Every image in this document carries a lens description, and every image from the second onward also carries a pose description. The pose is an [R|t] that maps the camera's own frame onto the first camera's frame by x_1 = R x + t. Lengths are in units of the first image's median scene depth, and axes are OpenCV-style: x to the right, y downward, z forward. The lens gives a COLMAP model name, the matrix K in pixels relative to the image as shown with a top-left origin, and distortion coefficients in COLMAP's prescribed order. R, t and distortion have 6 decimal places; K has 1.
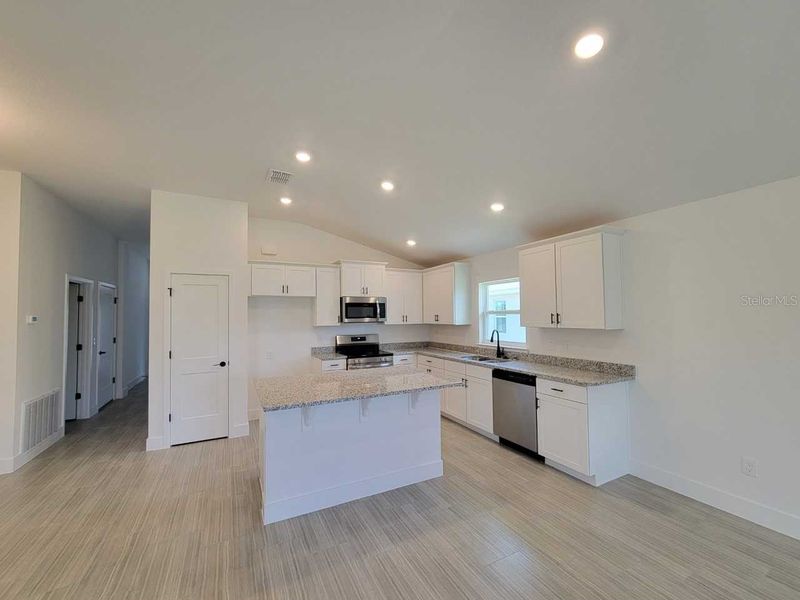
lens RADIAL K [[331.8, 0, 398.0], [0, 331.8, 303.1], [0, 0, 1]] dist [0.001331, -0.001239]
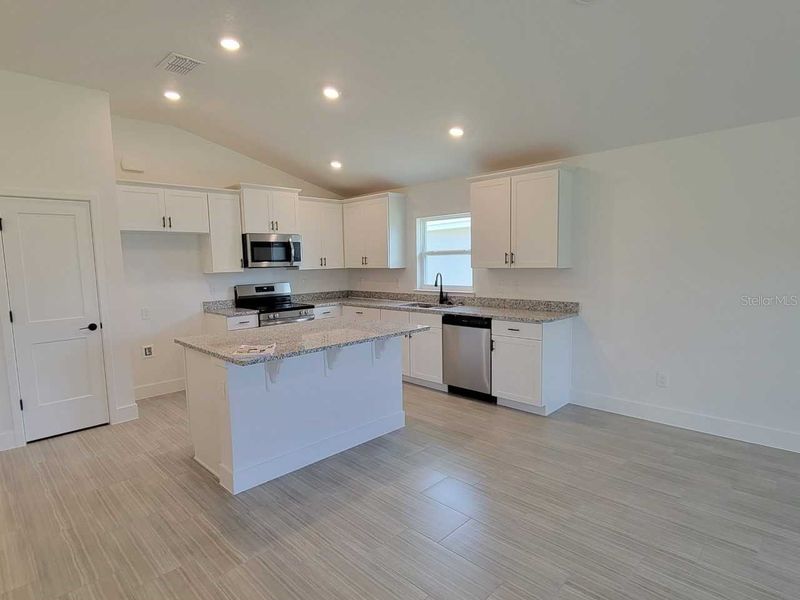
lens RADIAL K [[446.3, 0, 400.2], [0, 446.3, 304.9], [0, 0, 1]] dist [-0.003289, 0.003503]
pose [[0.950127, -0.040965, 0.309160, -0.193417], [-0.001086, 0.990895, 0.134635, 0.005840], [-0.311861, -0.128256, 0.941431, -0.110176]]
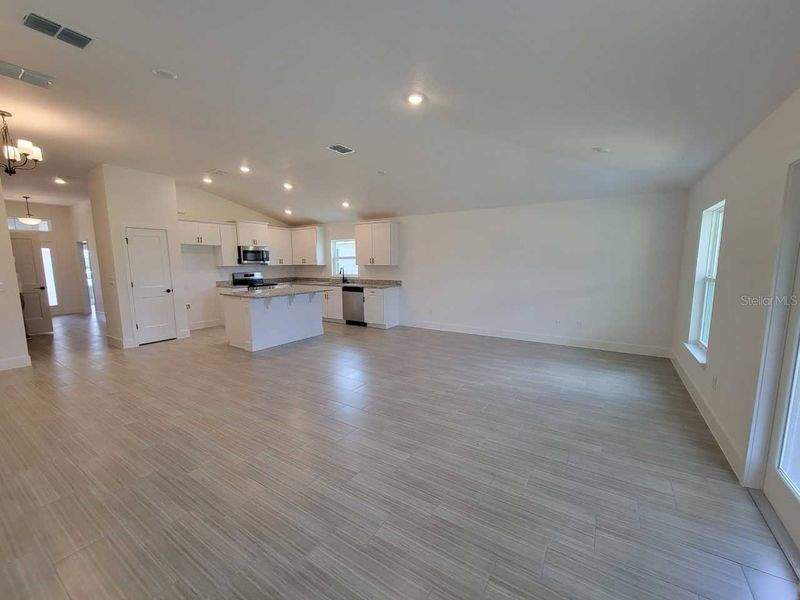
lens RADIAL K [[331.8, 0, 401.4], [0, 331.8, 305.7], [0, 0, 1]] dist [0.001331, -0.001239]
pose [[0.865463, -0.061103, 0.497233, -0.370772], [-0.023094, 0.986613, 0.161436, -0.015067], [-0.500441, -0.151200, 0.852465, -0.808579]]
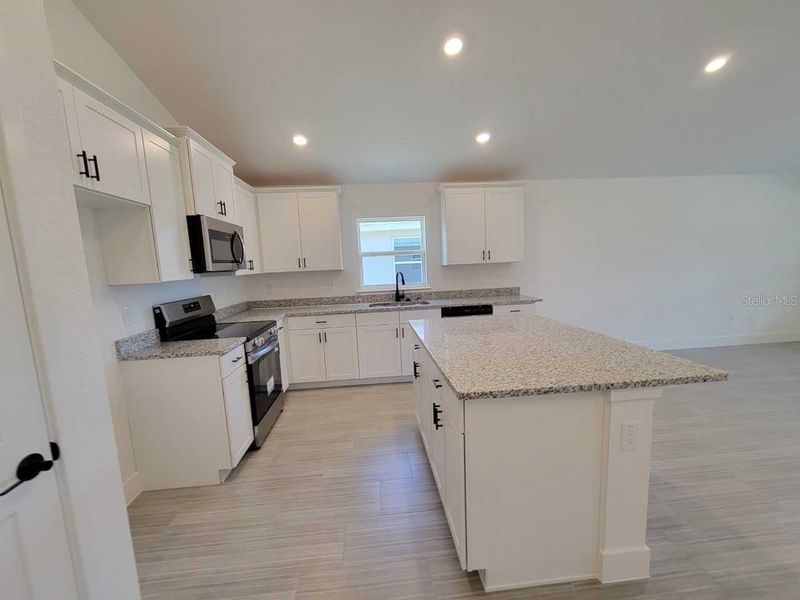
lens RADIAL K [[331.8, 0, 398.6], [0, 331.8, 304.8], [0, 0, 1]] dist [0.001331, -0.001239]
pose [[0.372244, -0.123552, 0.919875, -0.627346], [0.003815, 0.991295, 0.131601, 0.054770], [-0.928127, -0.045478, 0.369475, 0.717400]]
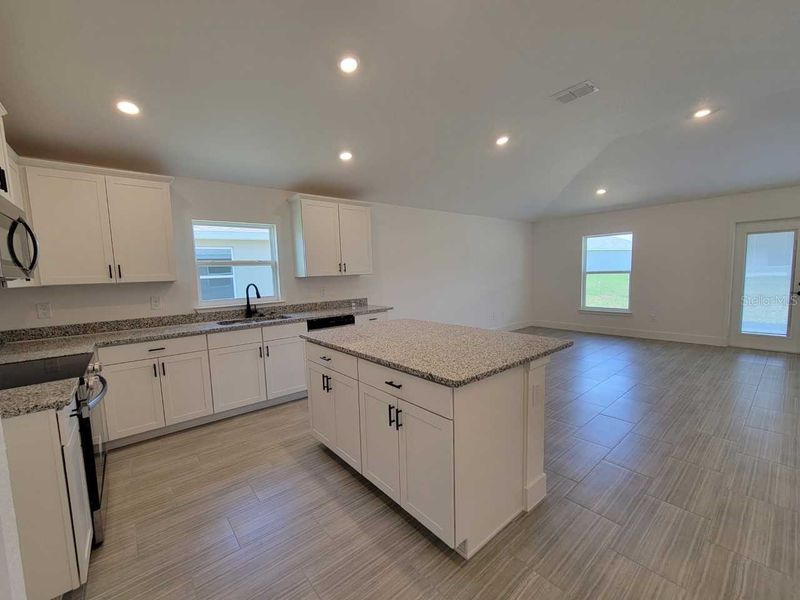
lens RADIAL K [[331.8, 0, 397.6], [0, 331.8, 304.4], [0, 0, 1]] dist [0.001331, -0.001239]
pose [[-0.220123, -0.078845, 0.972280, -0.647266], [-0.004797, 0.996804, 0.079748, 0.070262], [-0.975460, 0.012891, -0.219798, 0.908296]]
